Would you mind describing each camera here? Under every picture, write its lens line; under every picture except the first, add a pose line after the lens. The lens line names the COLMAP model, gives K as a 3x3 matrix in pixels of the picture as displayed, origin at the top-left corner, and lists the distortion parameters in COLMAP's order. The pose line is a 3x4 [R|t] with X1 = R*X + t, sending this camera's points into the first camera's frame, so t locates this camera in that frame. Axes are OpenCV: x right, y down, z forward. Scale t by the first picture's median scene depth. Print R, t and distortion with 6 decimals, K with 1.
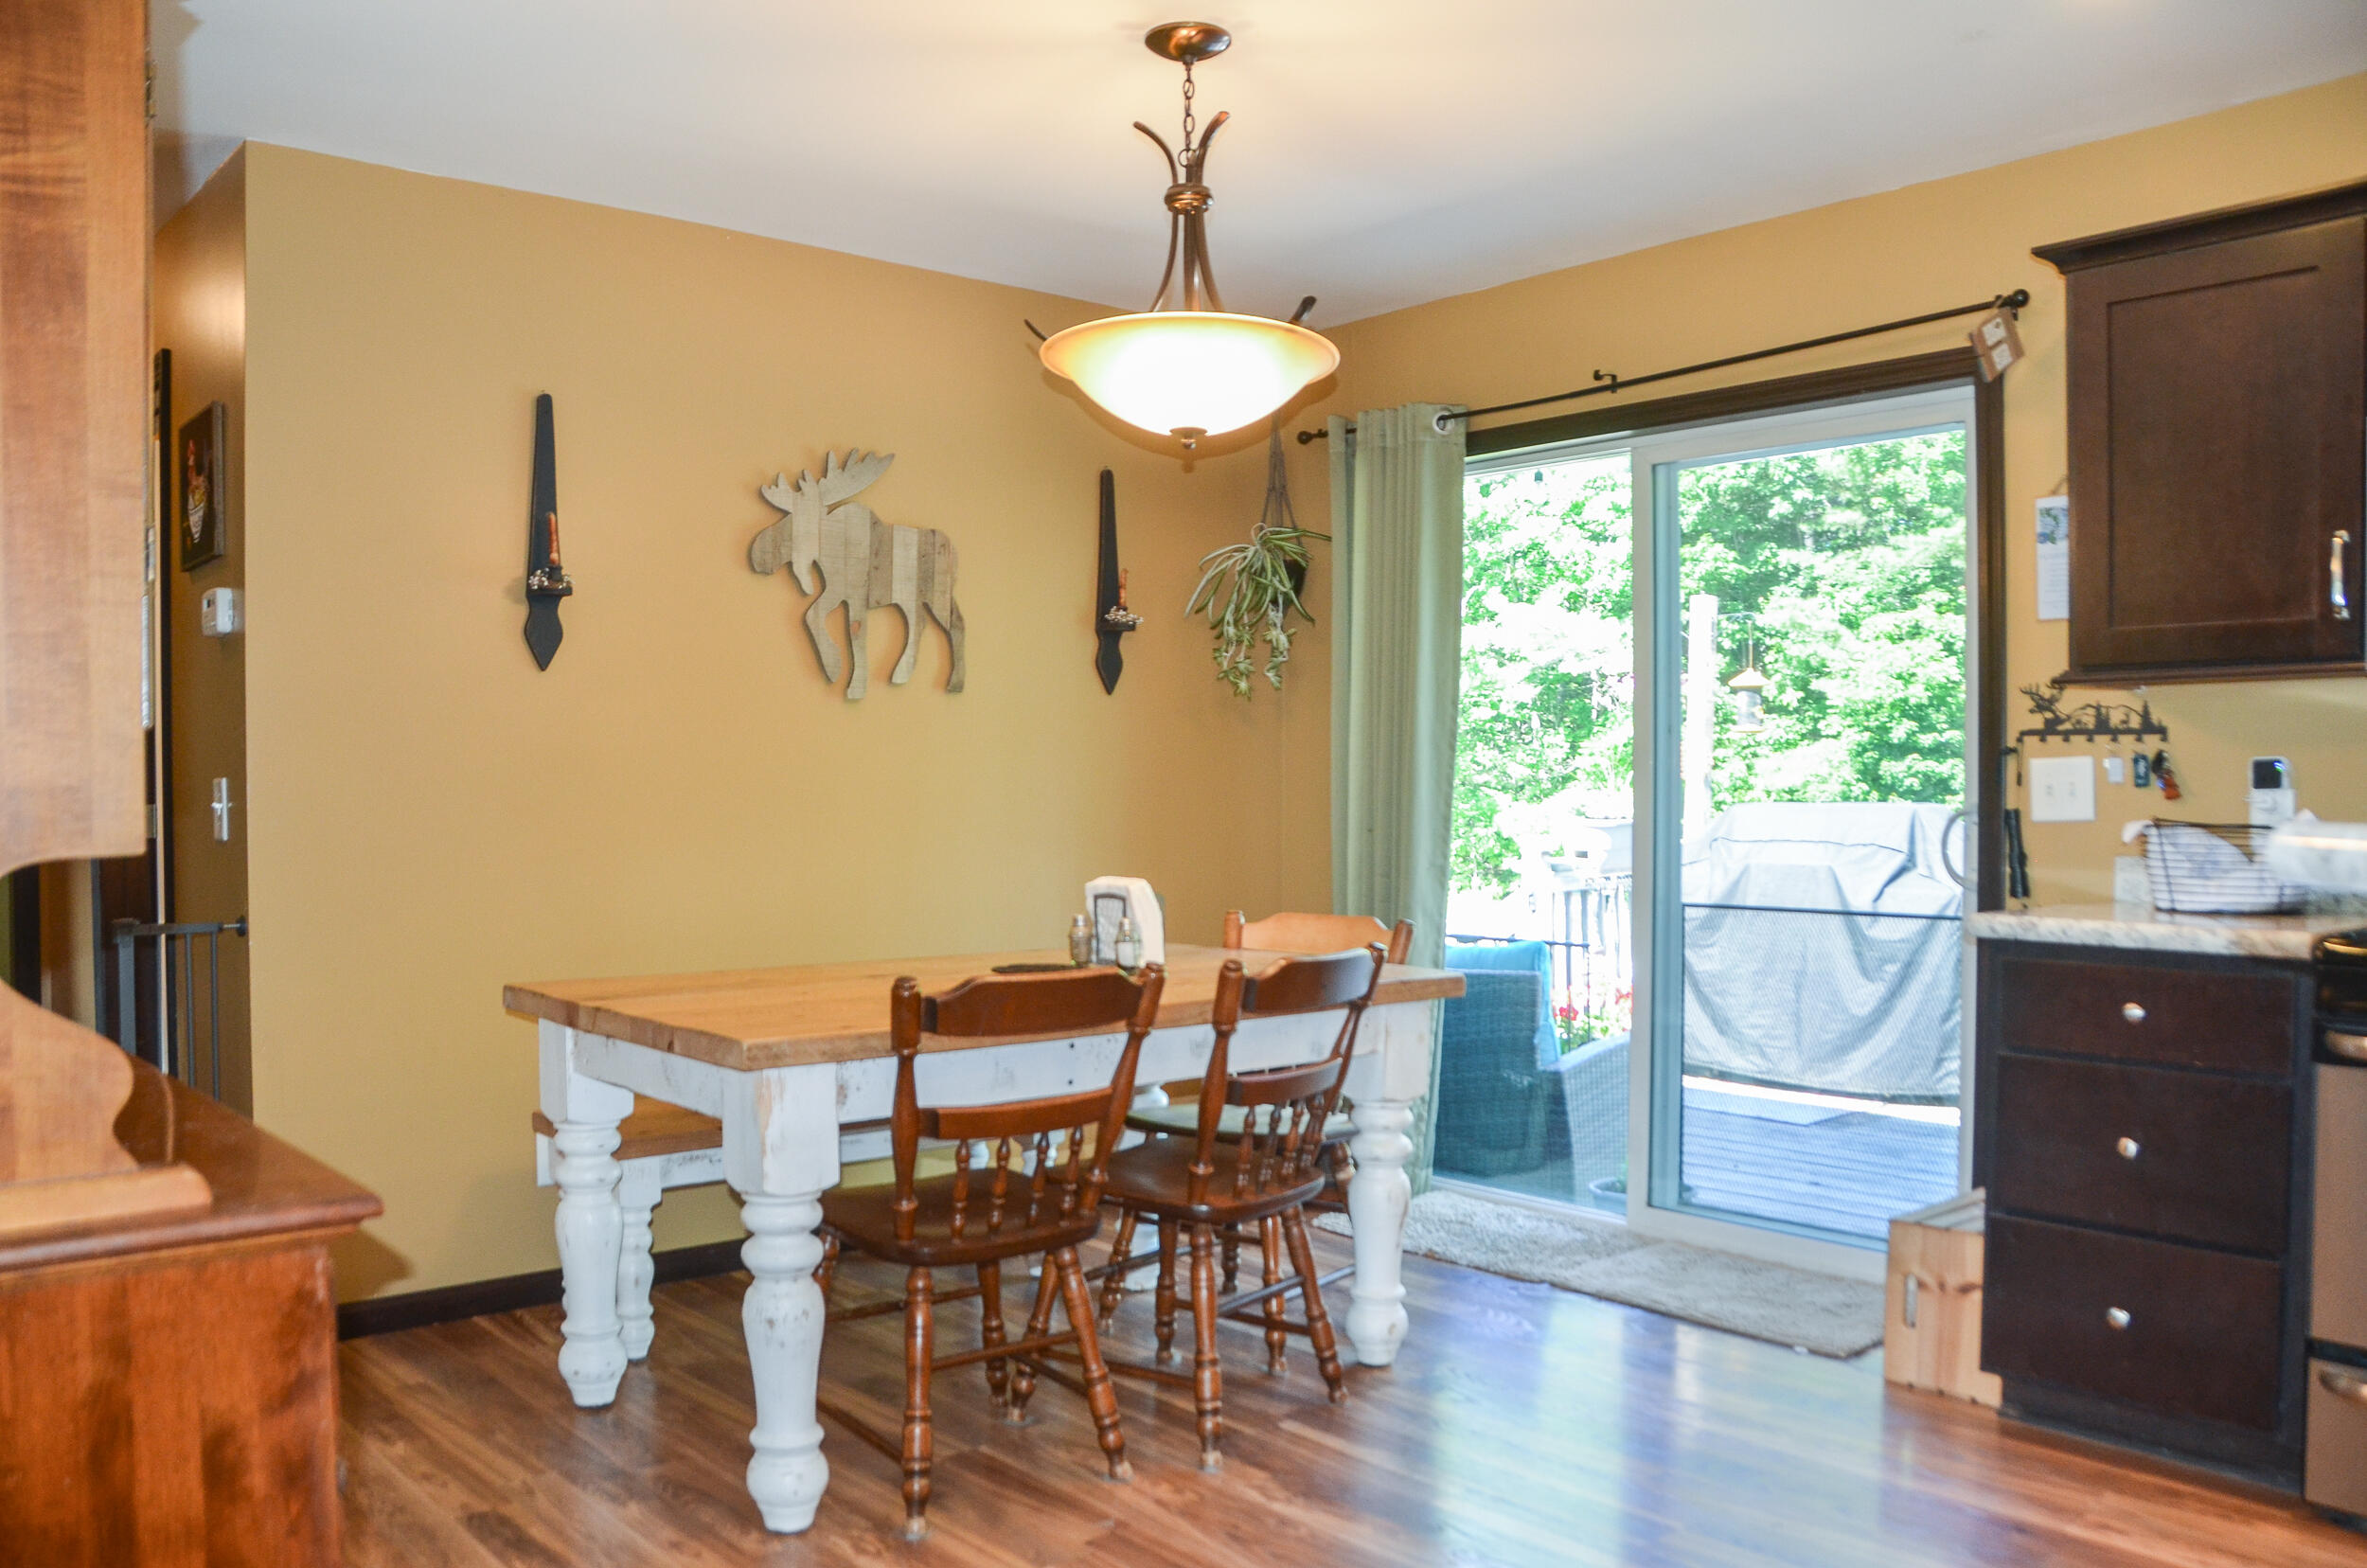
lens RADIAL K [[1847.1, 0, 1164.2], [0, 1847.1, 825.7], [0, 0, 1]] dist [-0.160303, 0.120275]
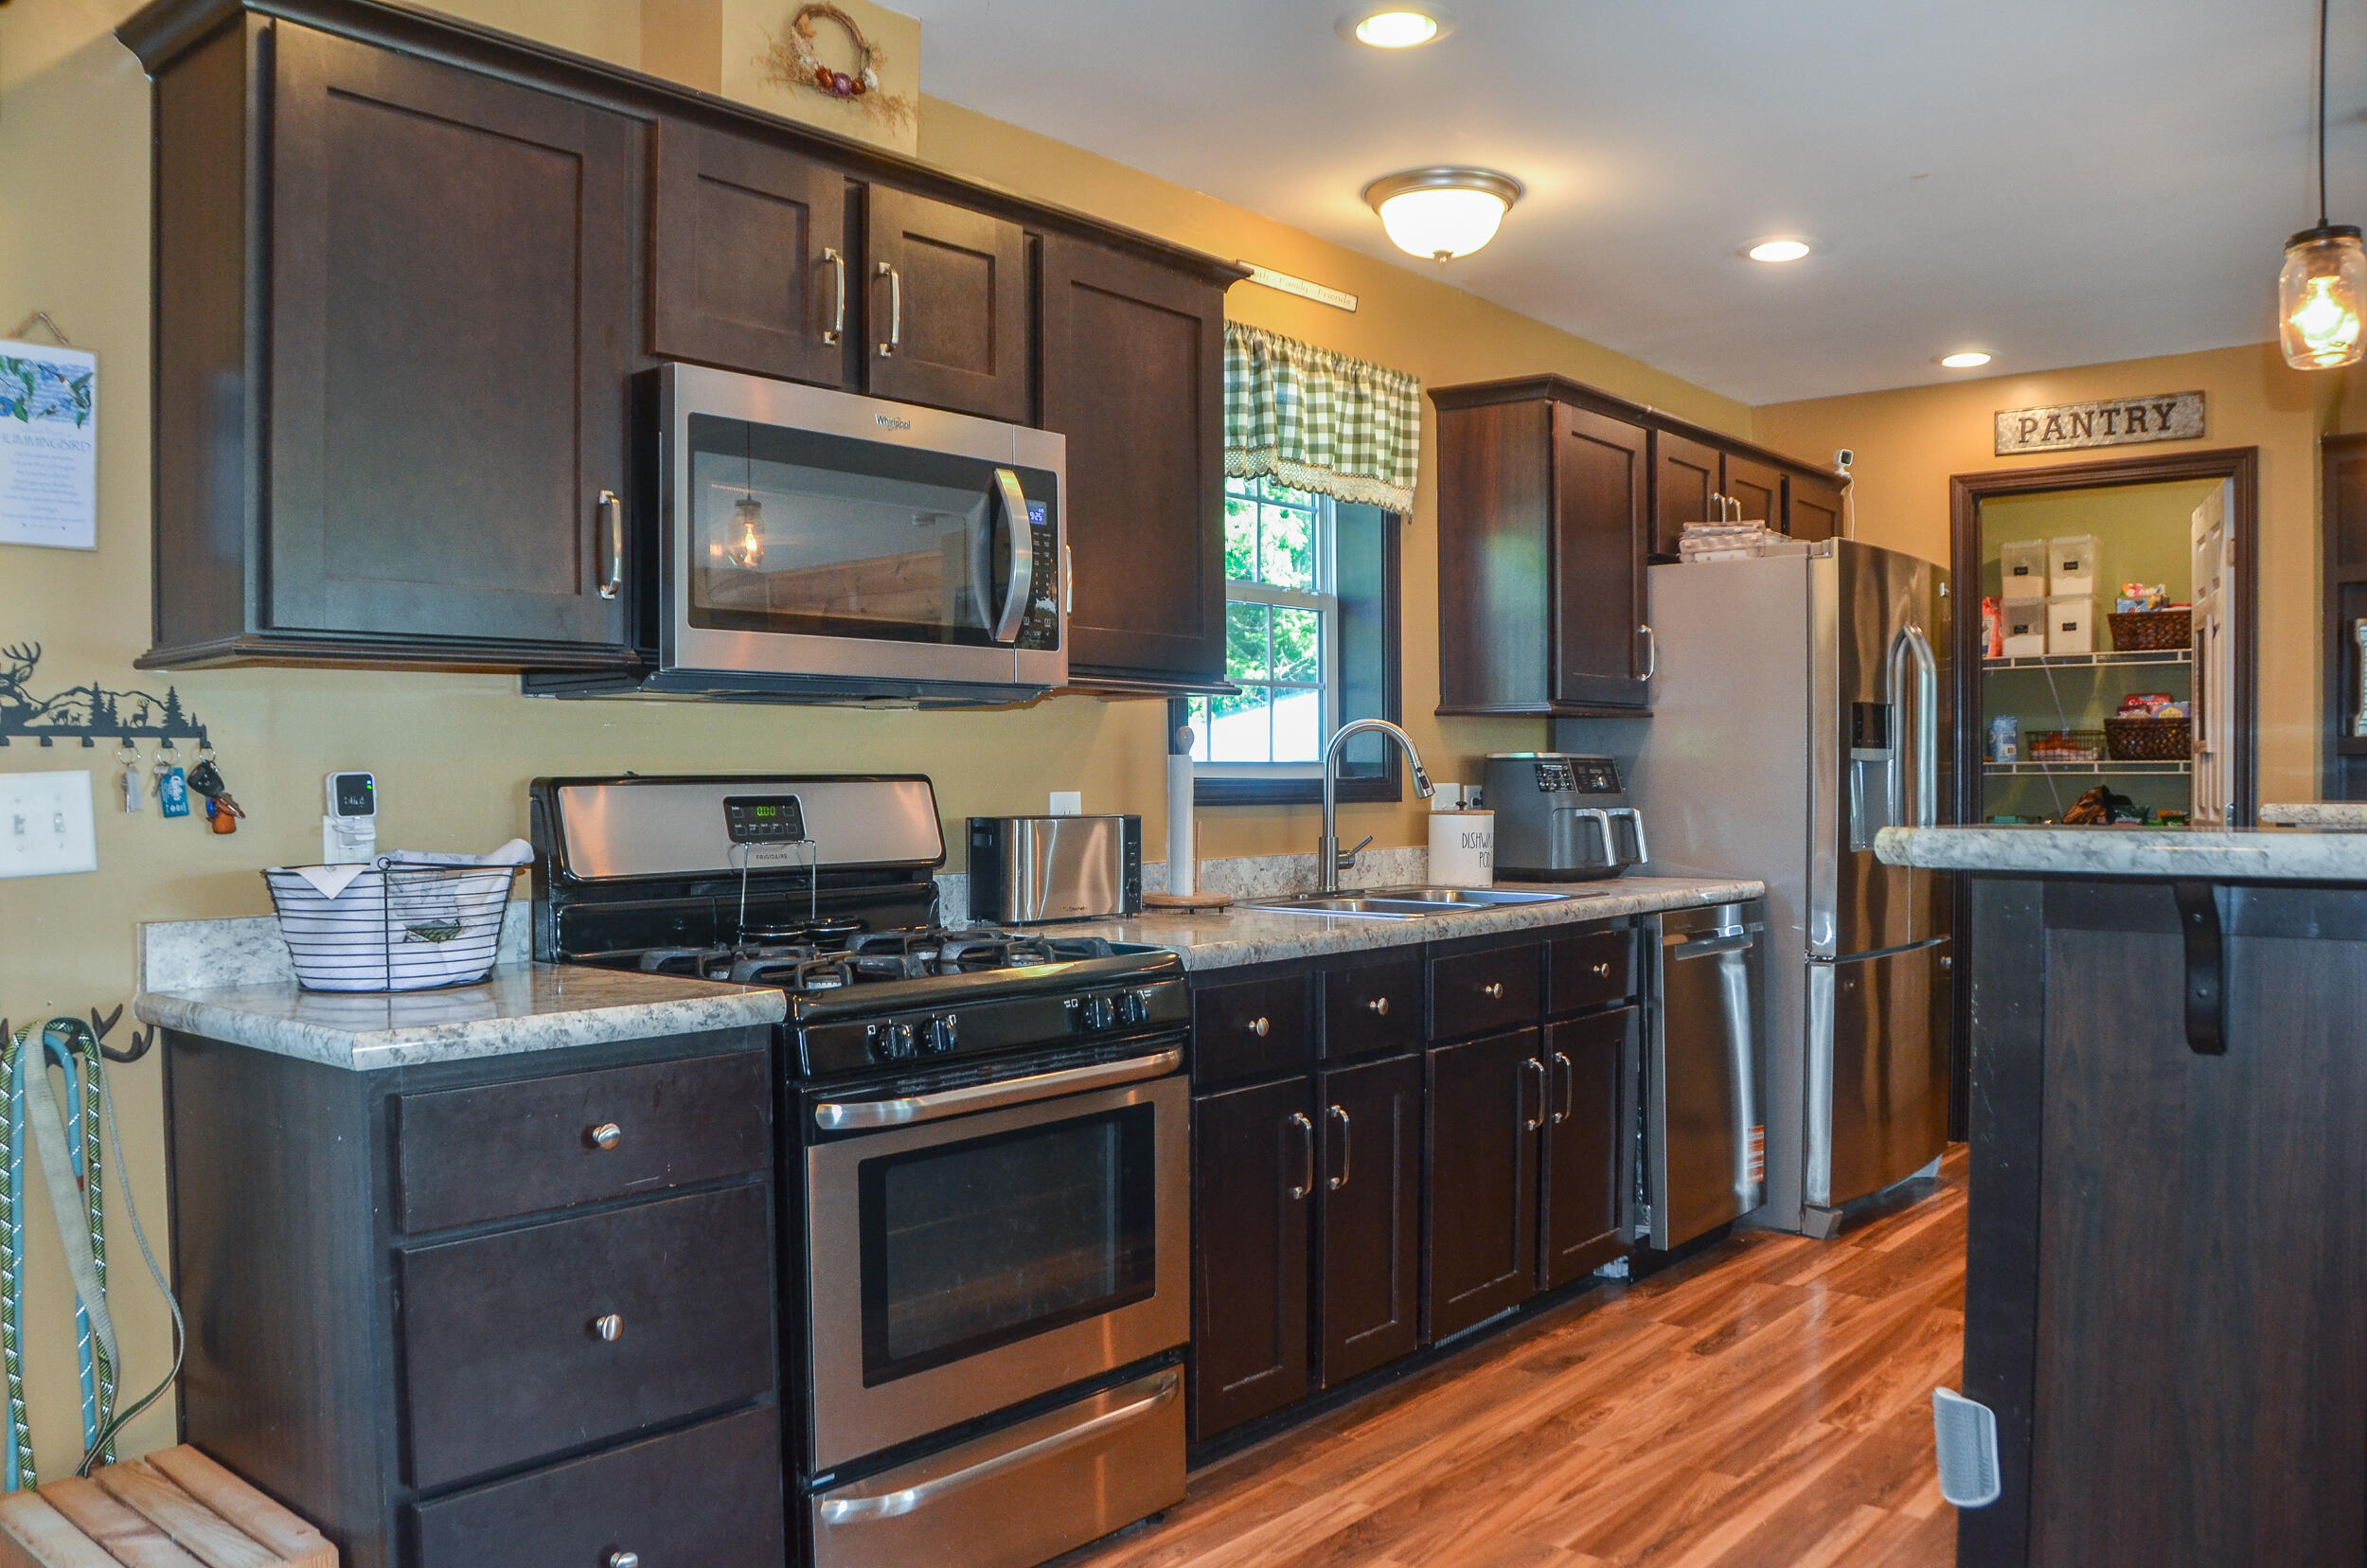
lens RADIAL K [[1838.5, 0, 1165.2], [0, 1838.5, 833.1], [0, 0, 1]] dist [-0.177624, 0.139365]
pose [[-0.151777, -0.030597, 0.987941, -0.142967], [0.029476, 0.998936, 0.035466, -0.025648], [-0.987975, 0.034504, -0.150714, 0.673872]]
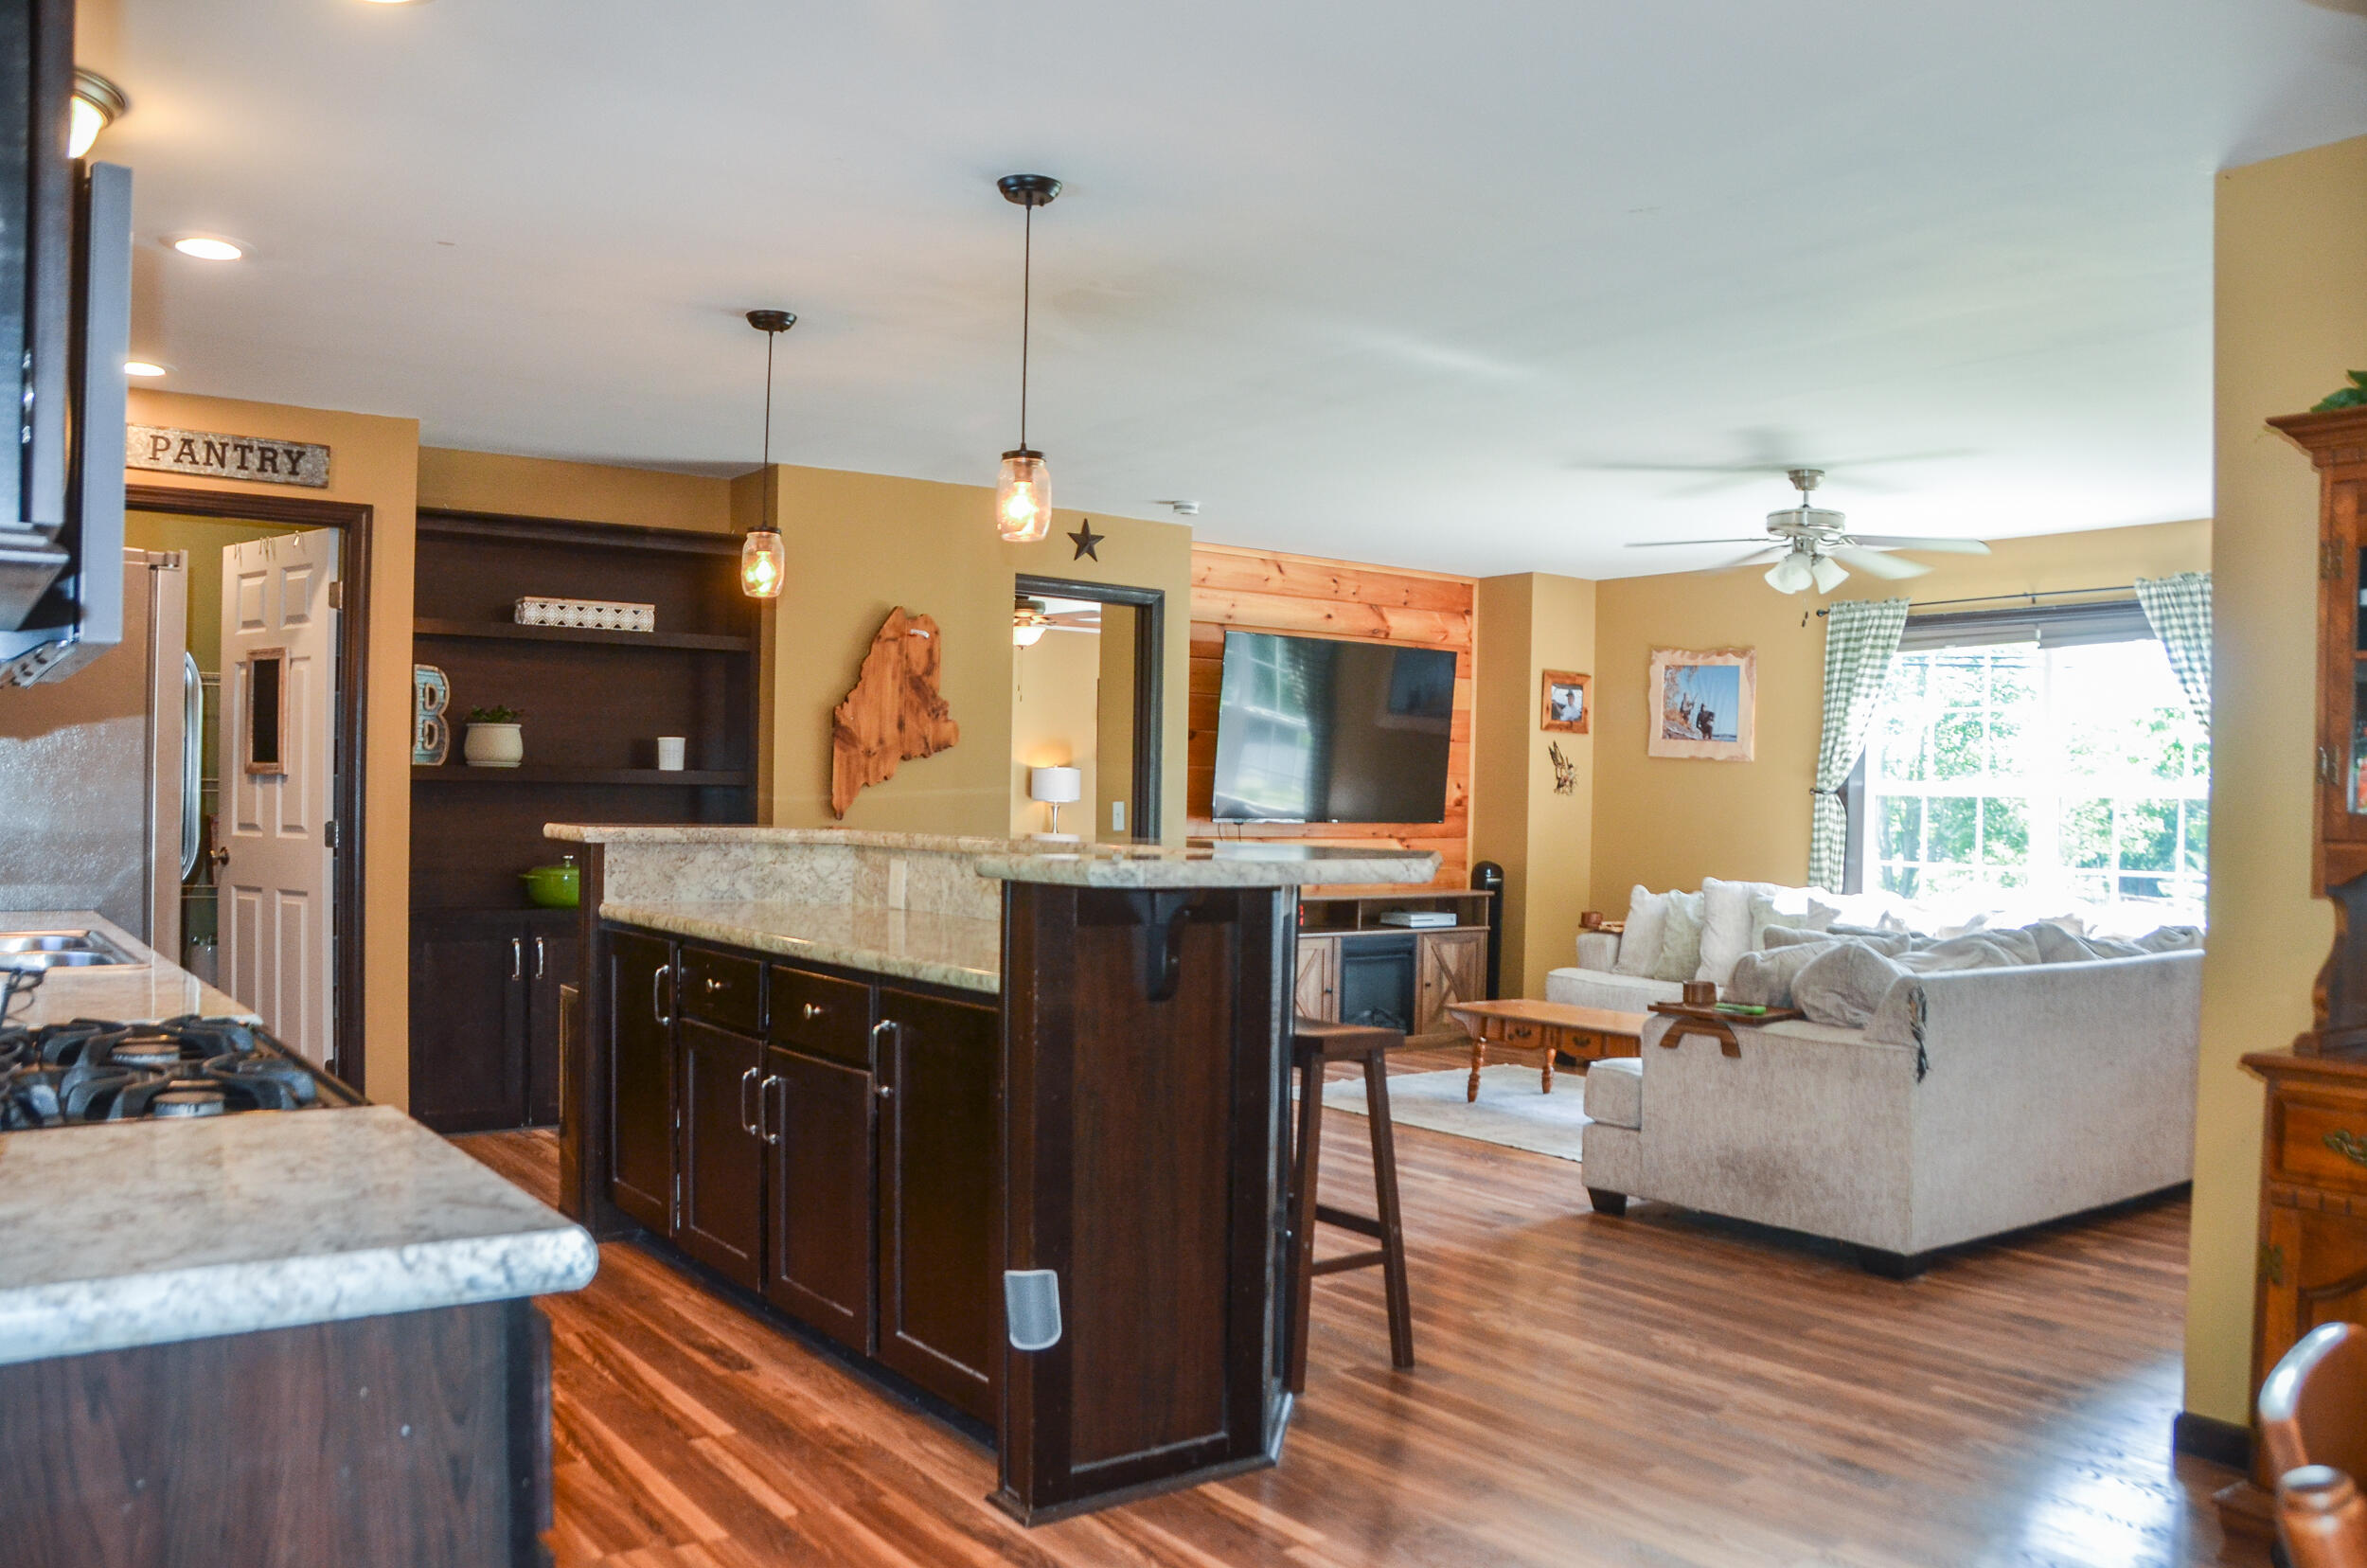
lens RADIAL K [[1850.0, 0, 1152.2], [0, 1850.0, 830.1], [0, 0, 1]] dist [-0.169925, 0.123140]
pose [[-0.996223, -0.020518, 0.084375, 0.245832], [-0.016912, 0.998922, 0.043238, -0.047200], [-0.085171, 0.041647, -0.995496, 1.124371]]
